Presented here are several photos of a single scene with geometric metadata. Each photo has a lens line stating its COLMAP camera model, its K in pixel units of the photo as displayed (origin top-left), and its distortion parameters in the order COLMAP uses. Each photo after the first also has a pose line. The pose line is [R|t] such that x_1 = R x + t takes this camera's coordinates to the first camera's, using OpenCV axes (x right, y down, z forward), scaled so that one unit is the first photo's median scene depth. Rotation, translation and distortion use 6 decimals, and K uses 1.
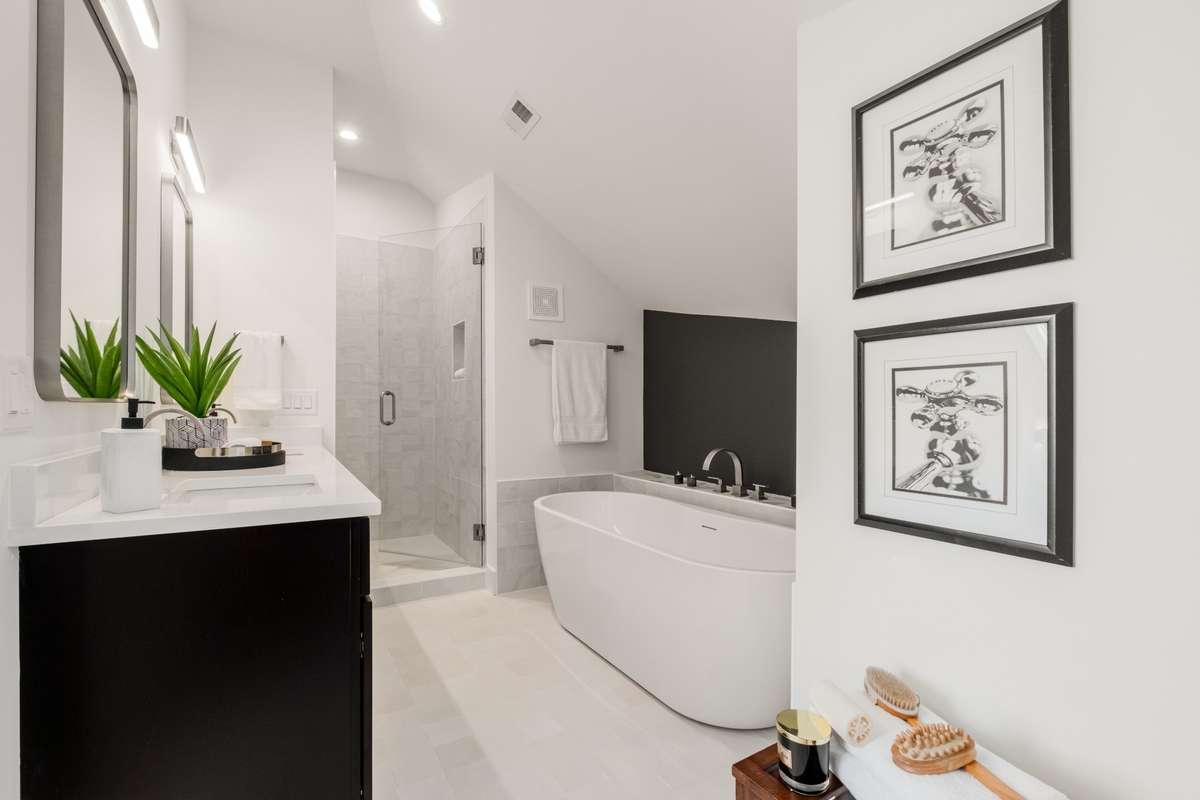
lens RADIAL K [[524.8, 0, 601.8], [0, 524.8, 401.7], [0, 0, 1]] dist [-0.001979, 0.000247]
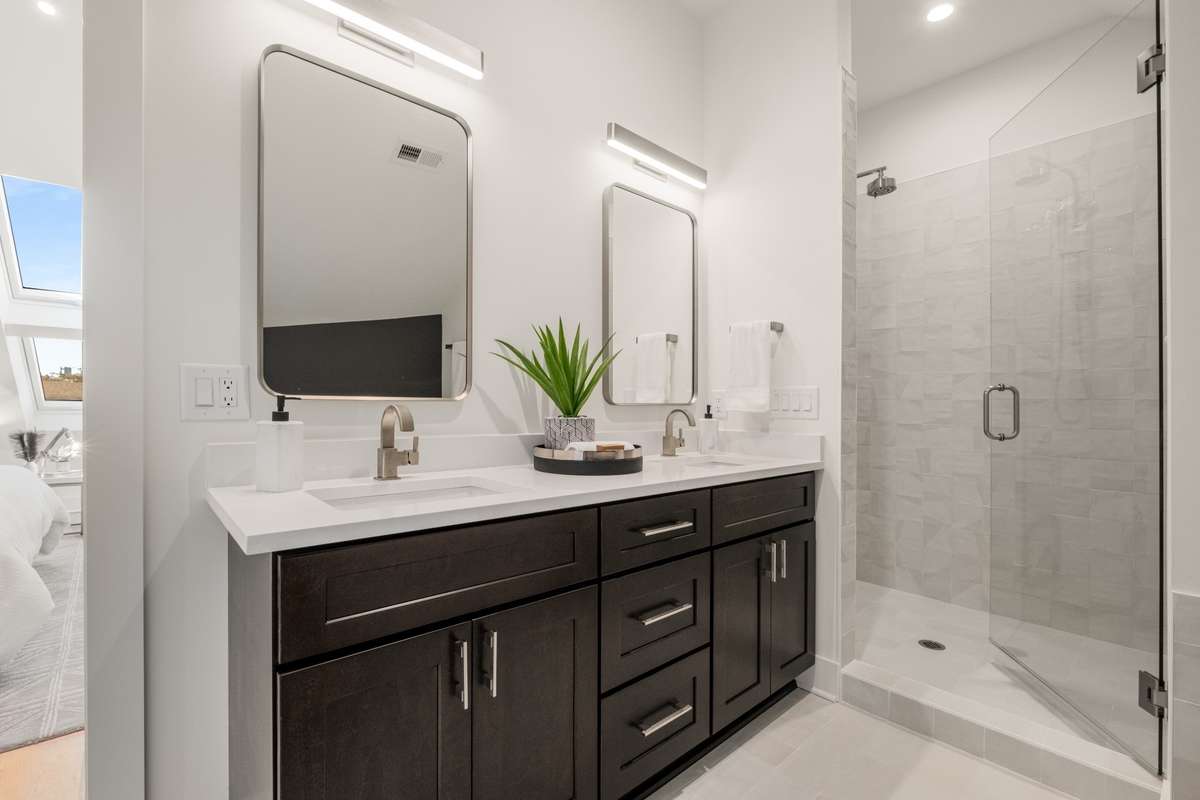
lens RADIAL K [[524.8, 0, 602.2], [0, 524.8, 408.6], [0, 0, 1]] dist [-0.001979, 0.000247]
pose [[0.182608, -0.005499, -0.983170, 0.137799], [0.003363, 0.999982, -0.004969, 0.012060], [0.983180, -0.002399, 0.182623, 0.563220]]
